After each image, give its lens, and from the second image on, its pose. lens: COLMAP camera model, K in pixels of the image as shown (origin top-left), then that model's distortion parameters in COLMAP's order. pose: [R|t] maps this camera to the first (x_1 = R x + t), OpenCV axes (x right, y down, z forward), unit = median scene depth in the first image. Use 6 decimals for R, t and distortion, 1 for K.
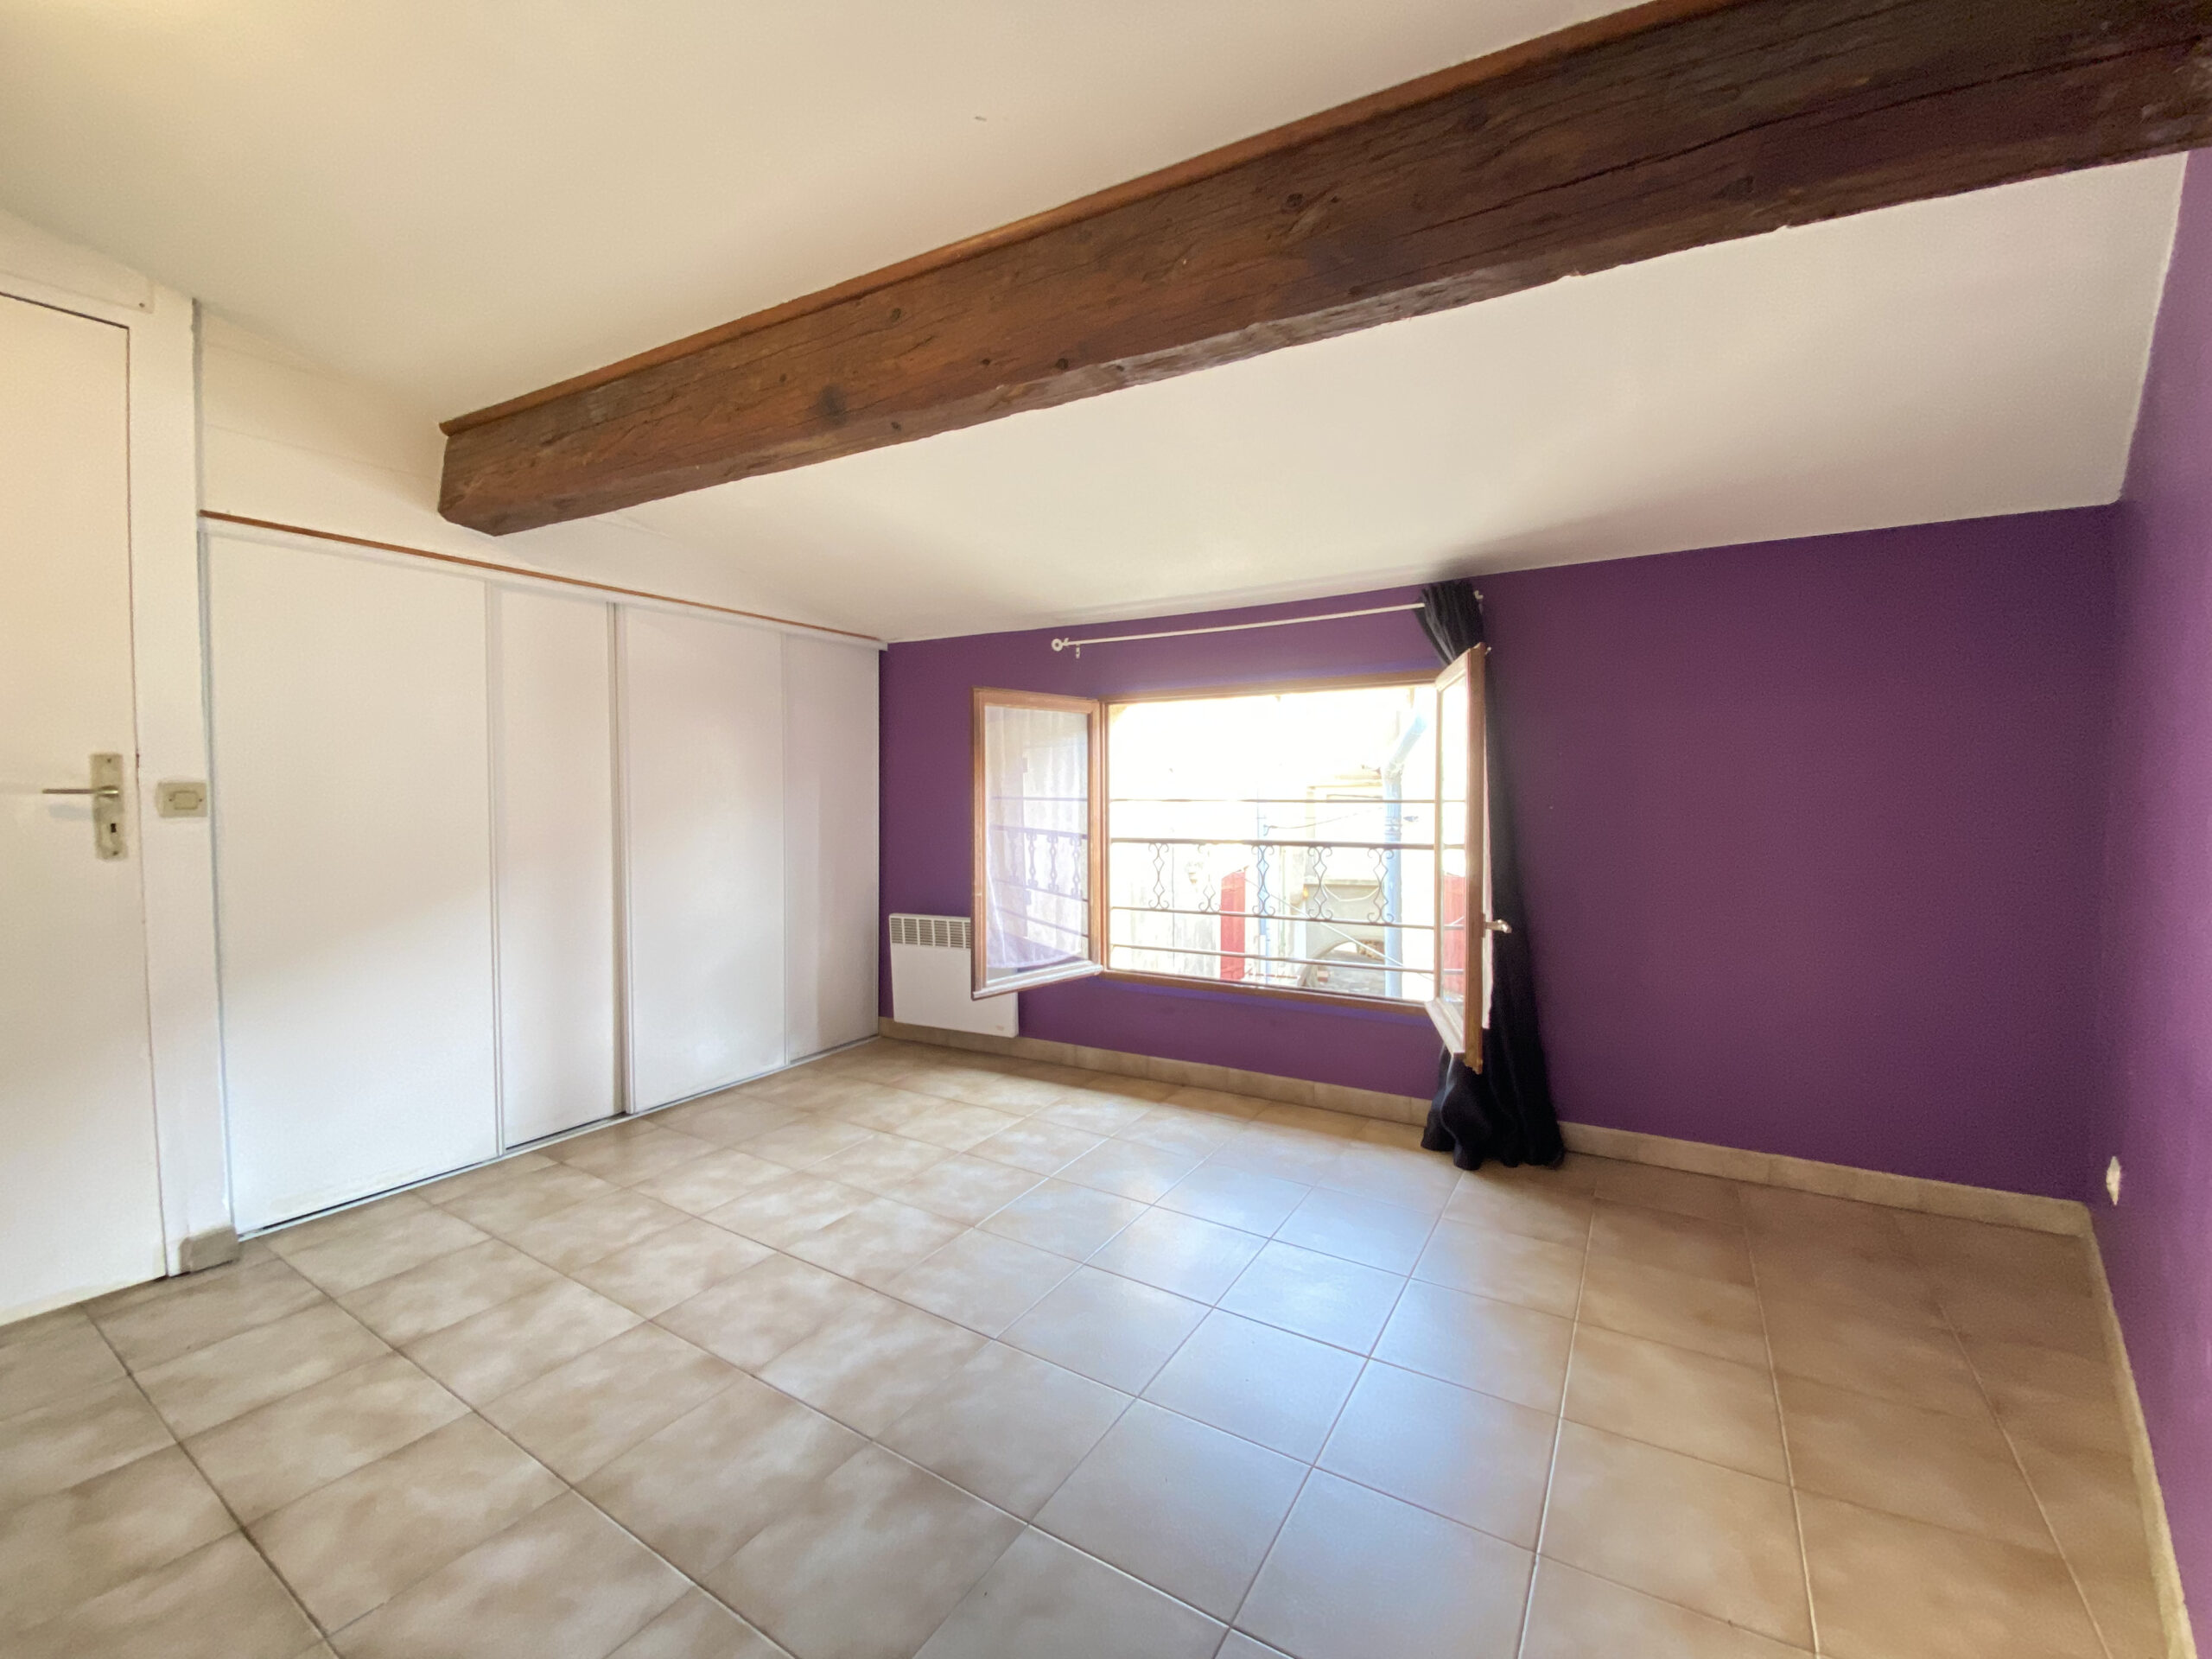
lens RADIAL K [[895.1, 0, 1106.8], [0, 895.1, 824.0], [0, 0, 1]] dist [0.017148, -0.015572]
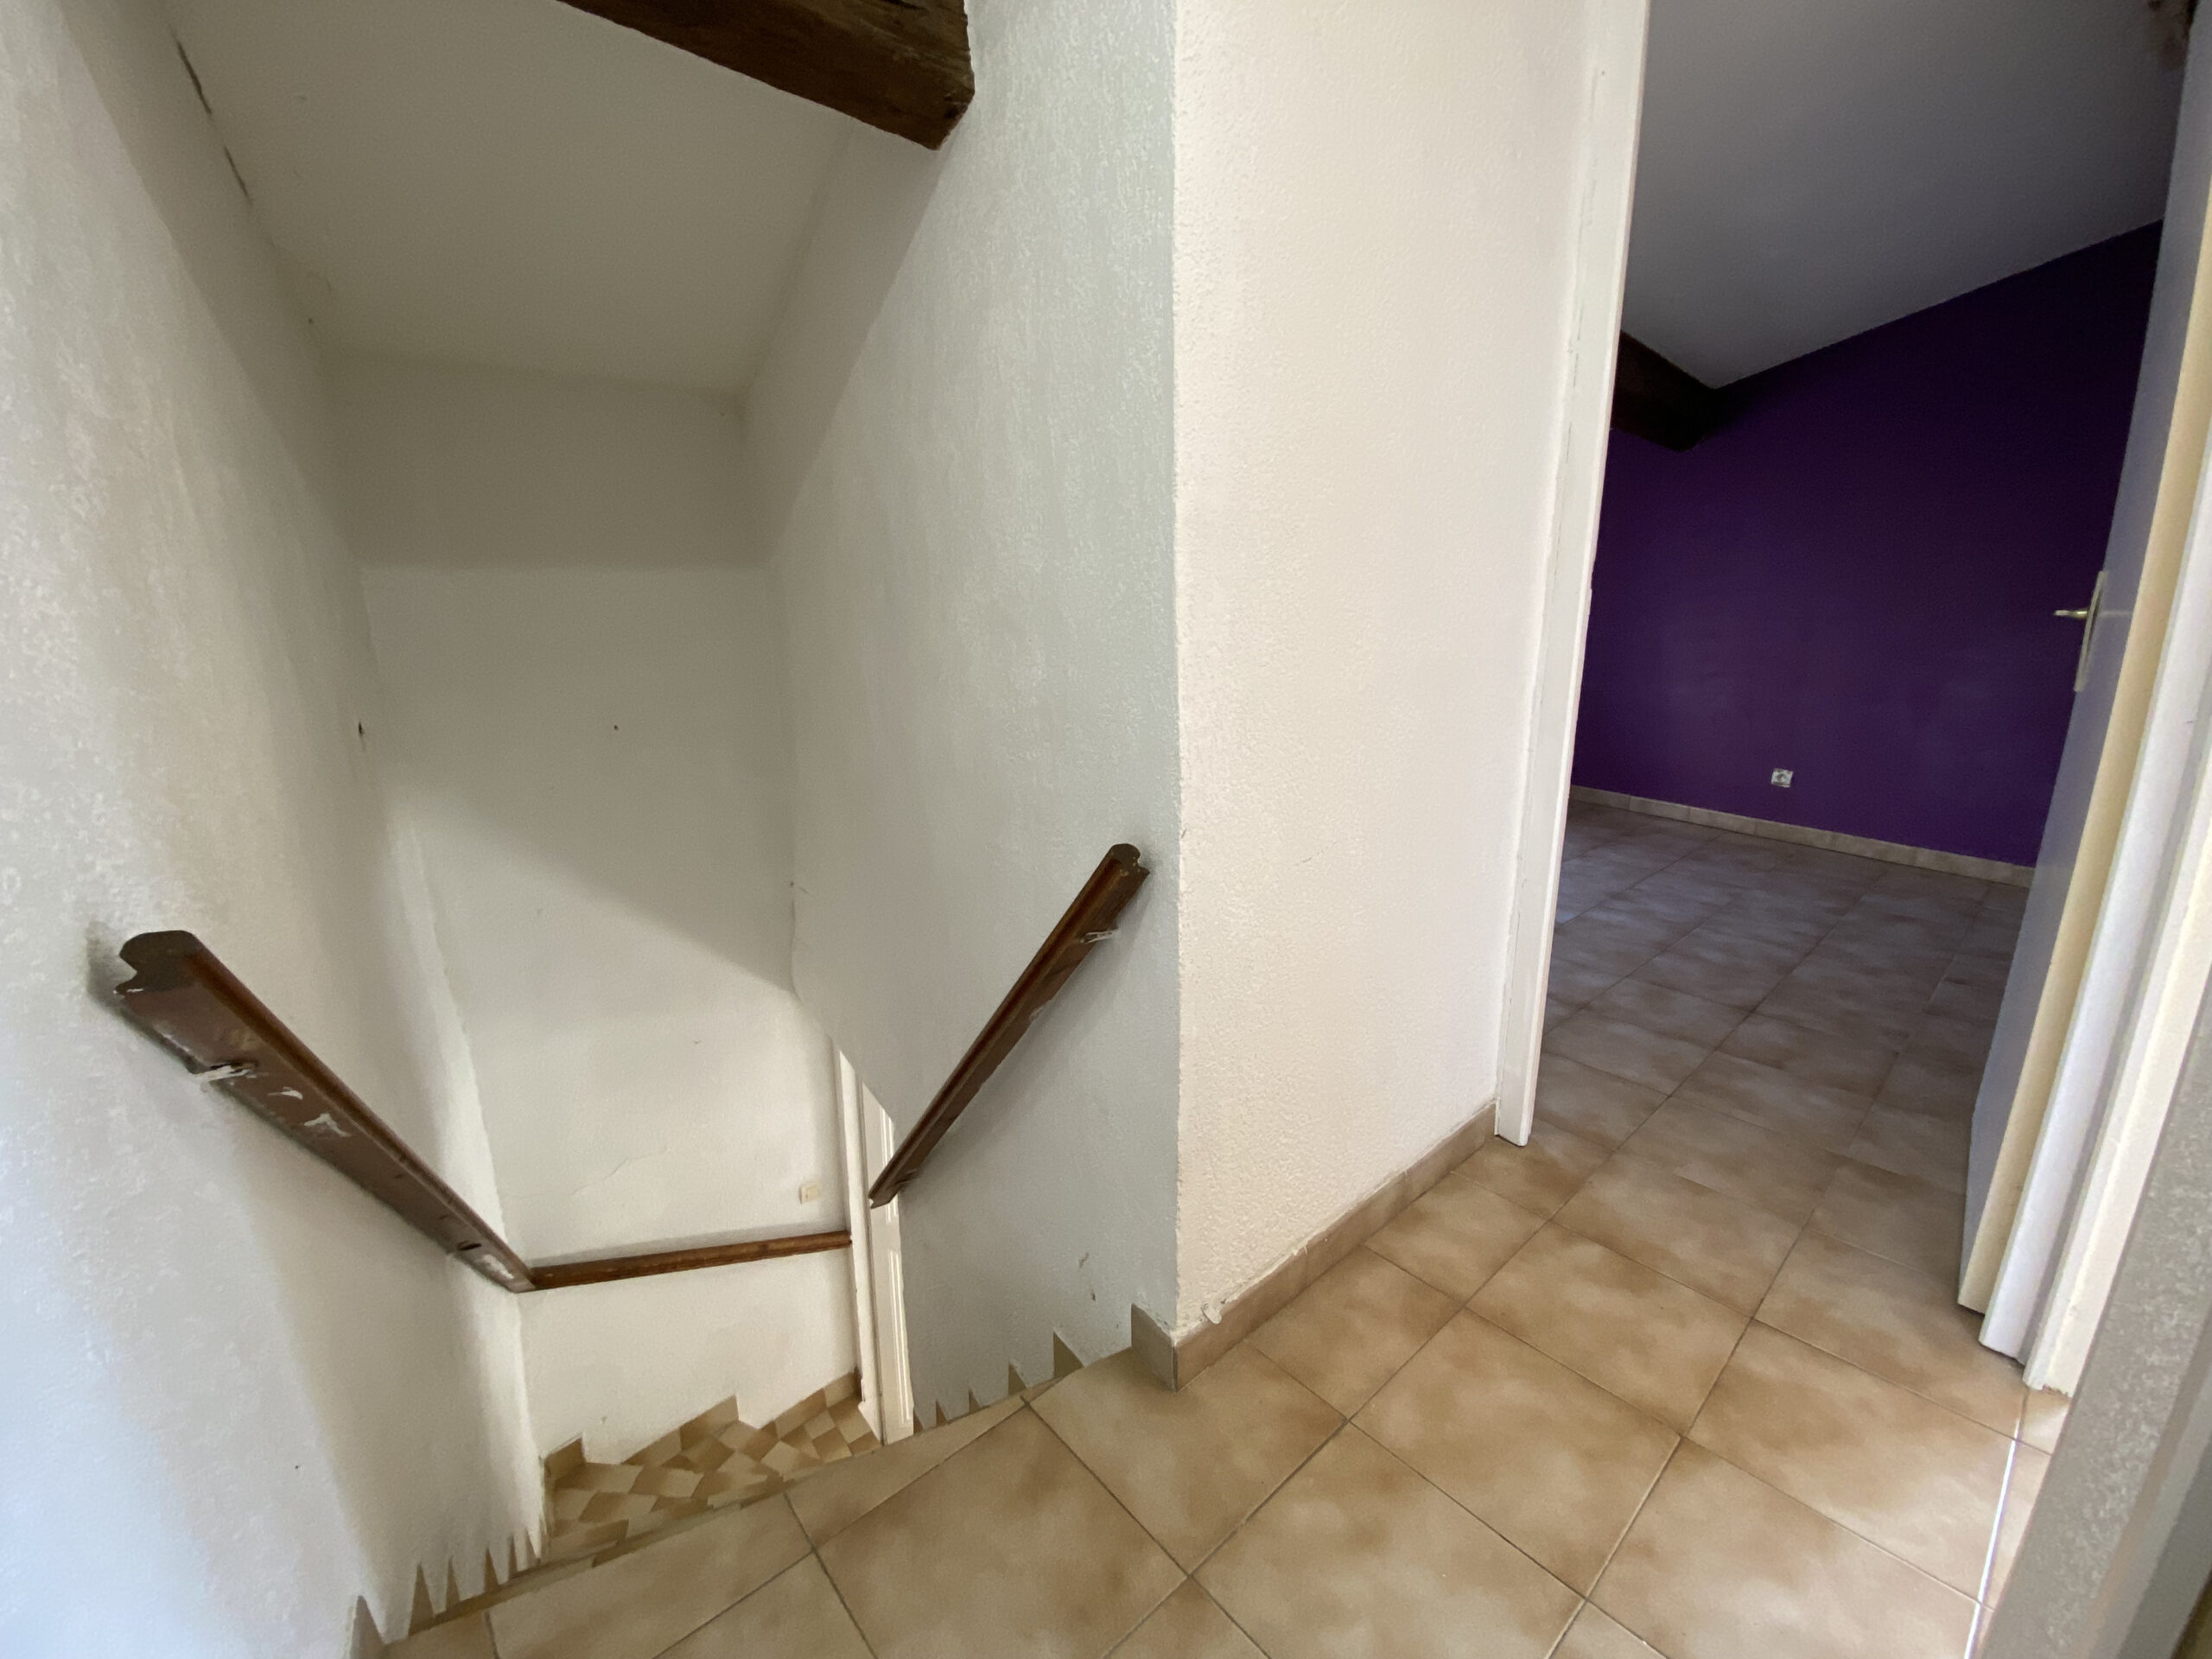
lens RADIAL K [[890.4, 0, 1100.5], [0, 890.4, 819.4], [0, 0, 1]] dist [0.042358, -0.033063]
pose [[0.291517, -0.226508, 0.929361, -1.881851], [0.053752, 0.973904, 0.220504, -0.065296], [-0.955054, -0.014326, 0.296085, 1.075583]]
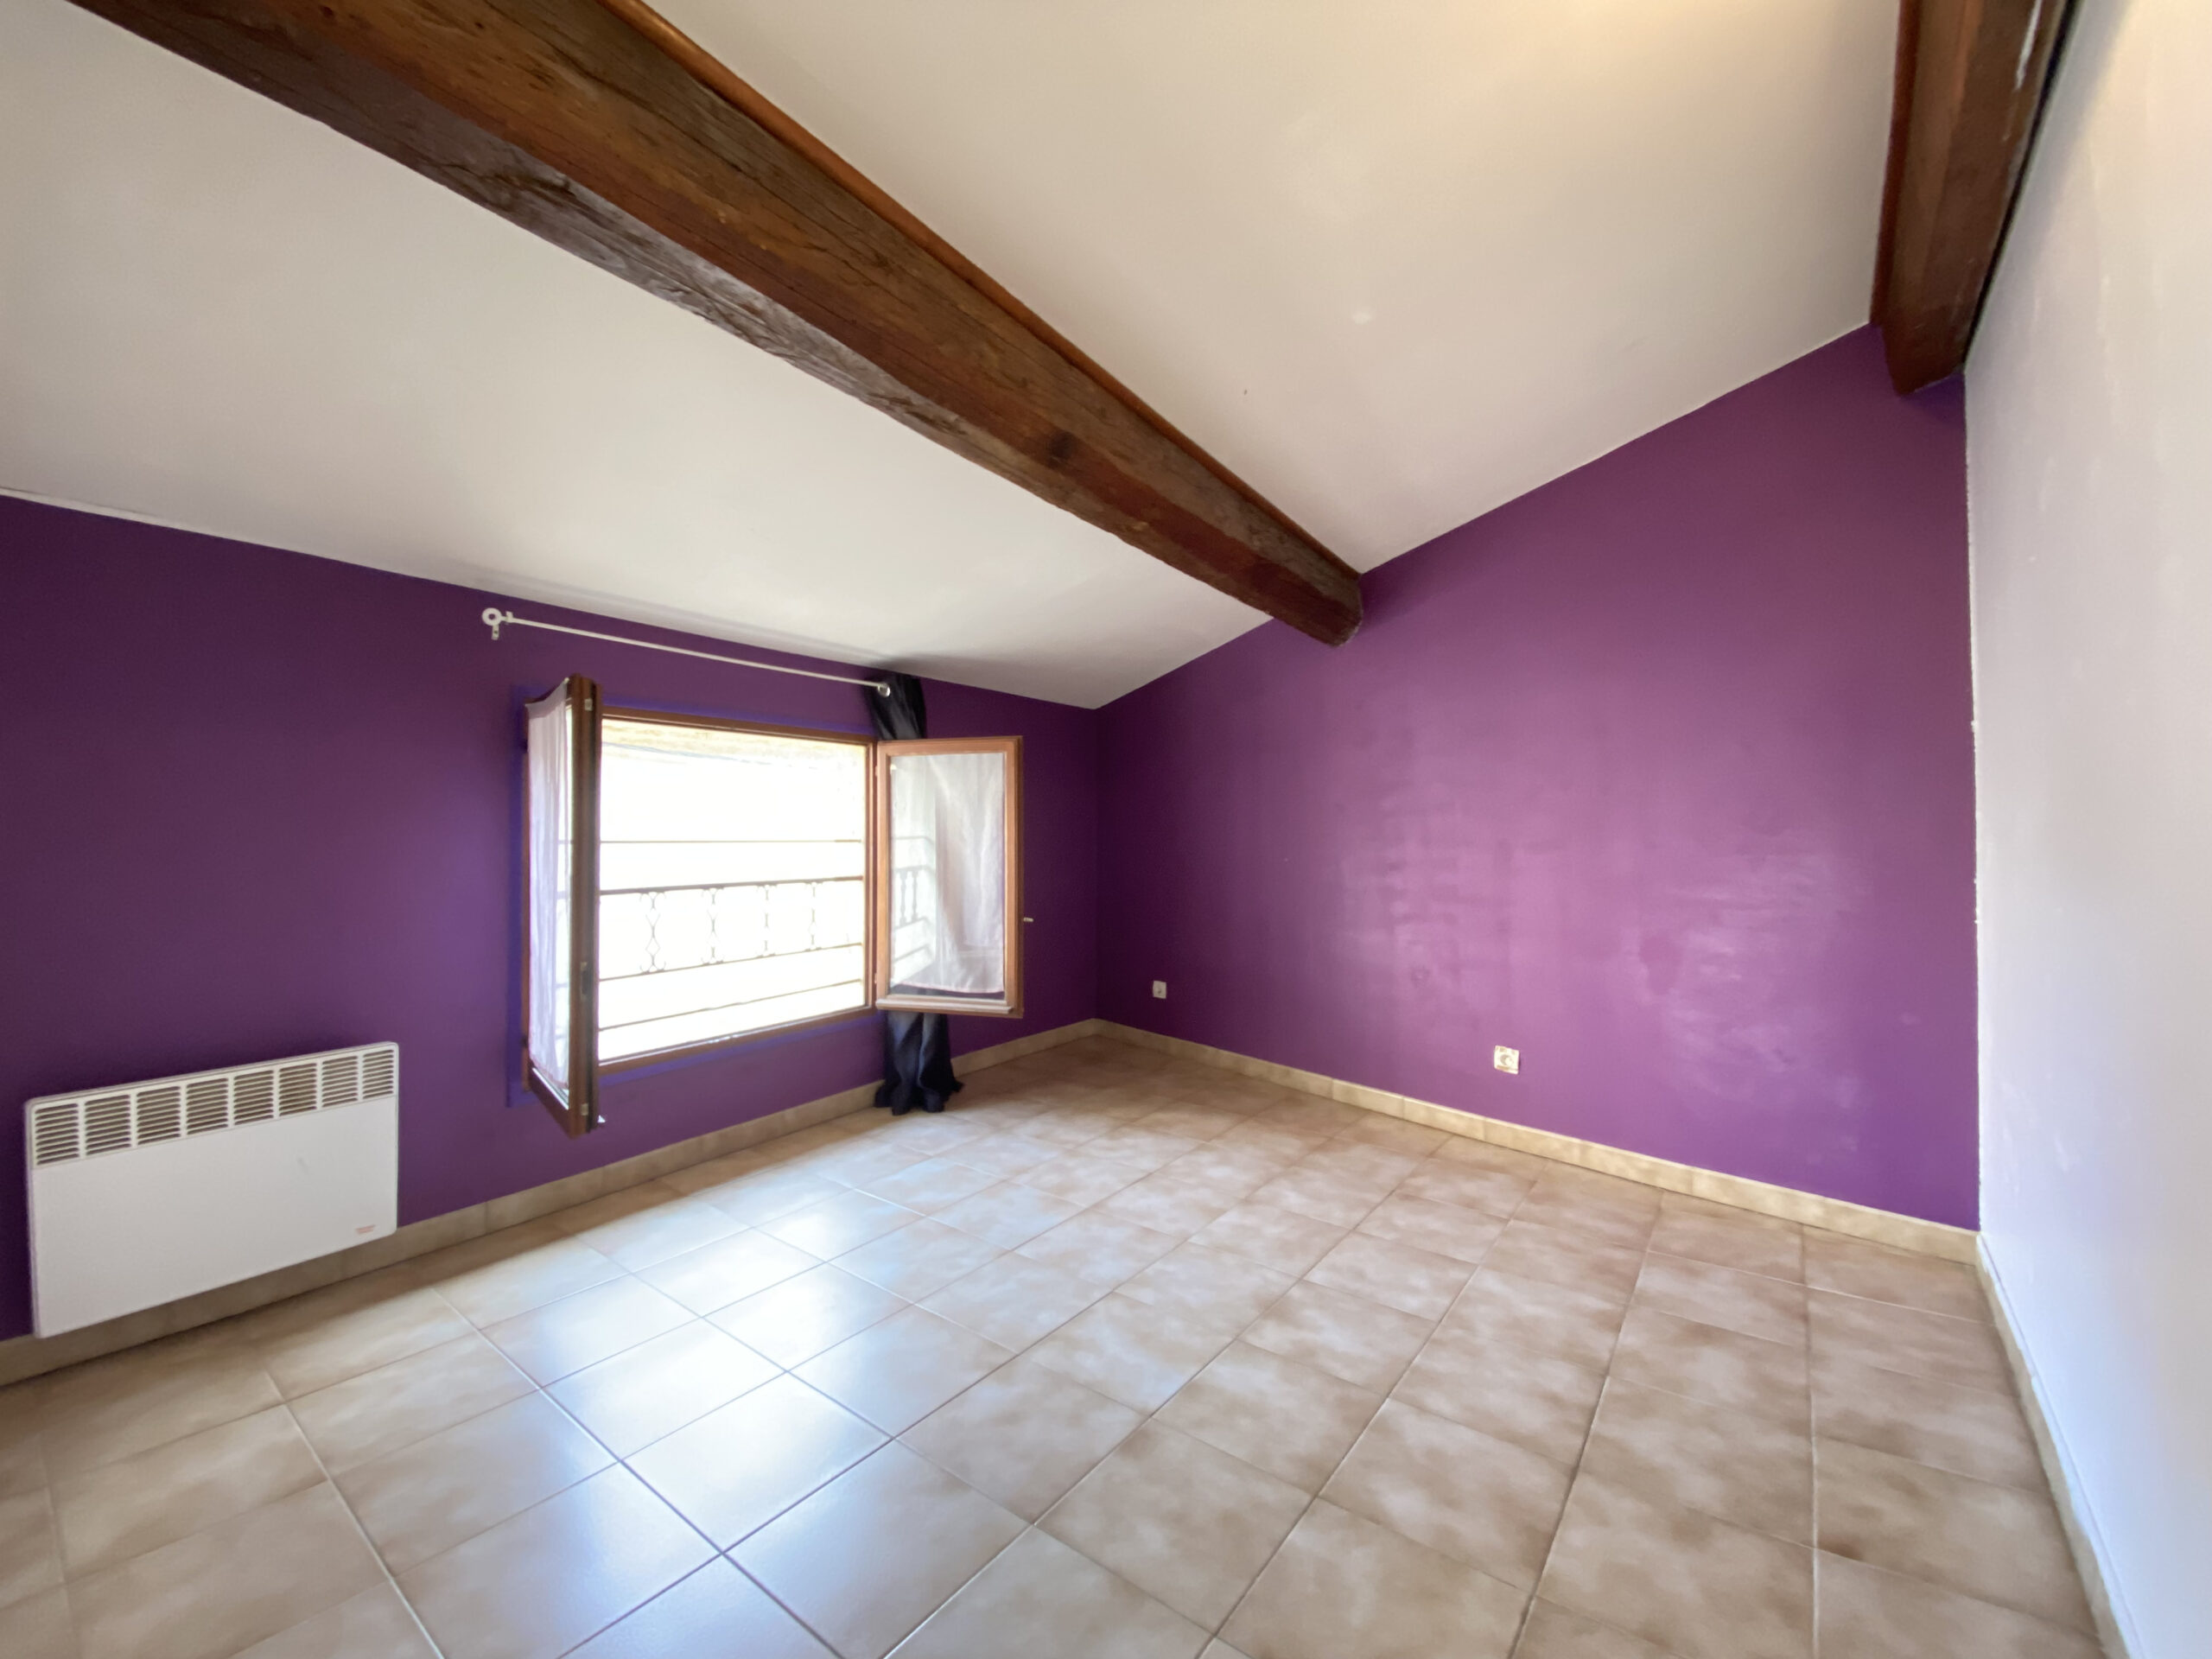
lens RADIAL K [[890.4, 0, 1100.5], [0, 890.4, 819.4], [0, 0, 1]] dist [0.042358, -0.033063]
pose [[0.094761, 0.021007, 0.995278, -1.094432], [0.042430, 0.998784, -0.025120, -0.011466], [-0.994595, 0.044610, 0.093754, 0.733685]]
